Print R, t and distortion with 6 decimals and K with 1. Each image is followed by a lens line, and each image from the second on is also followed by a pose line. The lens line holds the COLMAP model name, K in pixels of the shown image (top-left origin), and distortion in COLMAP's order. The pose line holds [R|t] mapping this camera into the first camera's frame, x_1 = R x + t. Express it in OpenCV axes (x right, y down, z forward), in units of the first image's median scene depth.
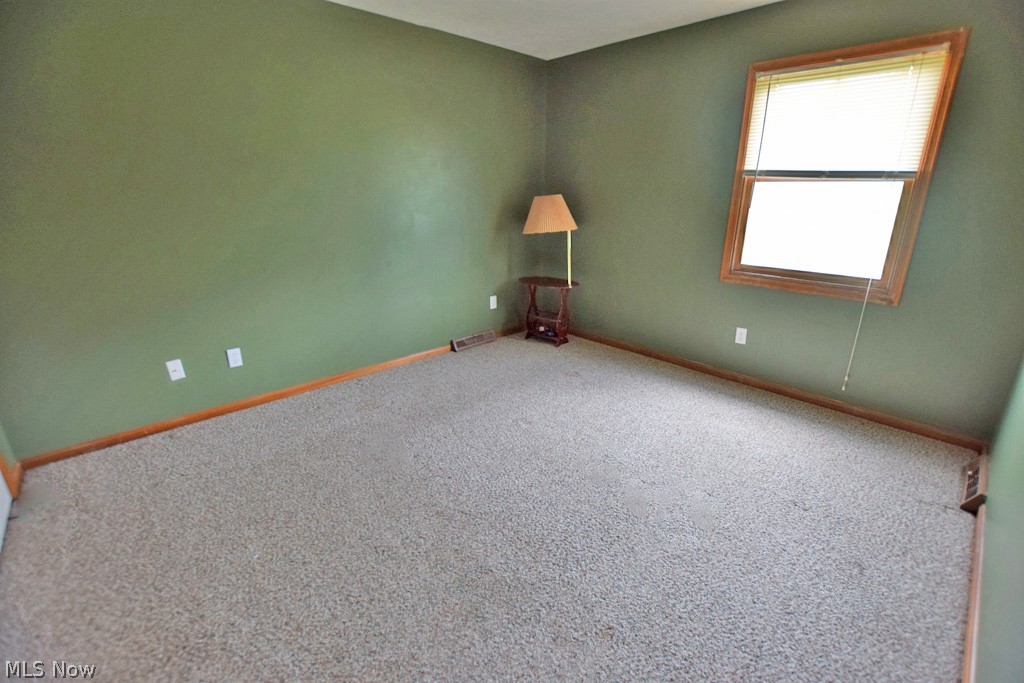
lens RADIAL K [[452.1, 0, 513.9], [0, 452.1, 338.8], [0, 0, 1]] dist [-0.022289, 0.000006]
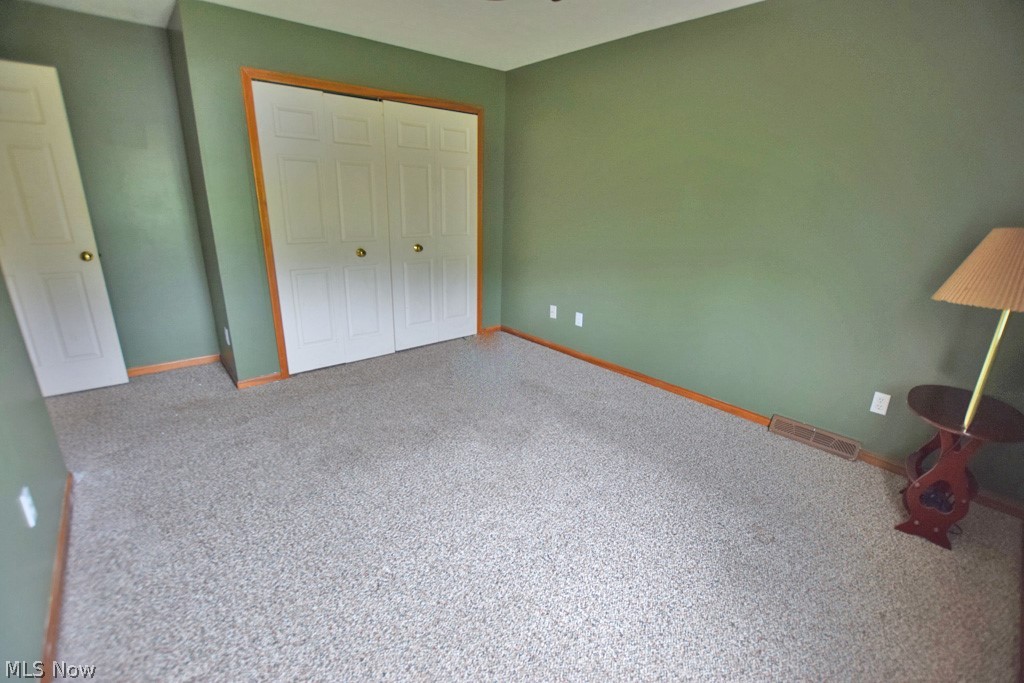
lens RADIAL K [[452.1, 0, 512.1], [0, 452.1, 343.8], [0, 0, 1]] dist [-0.022289, 0.000006]
pose [[-0.036173, 0.308327, -0.950593, 0.537135], [-0.335255, 0.892347, 0.302192, -0.177206], [0.941433, 0.329622, 0.071090, 0.528241]]
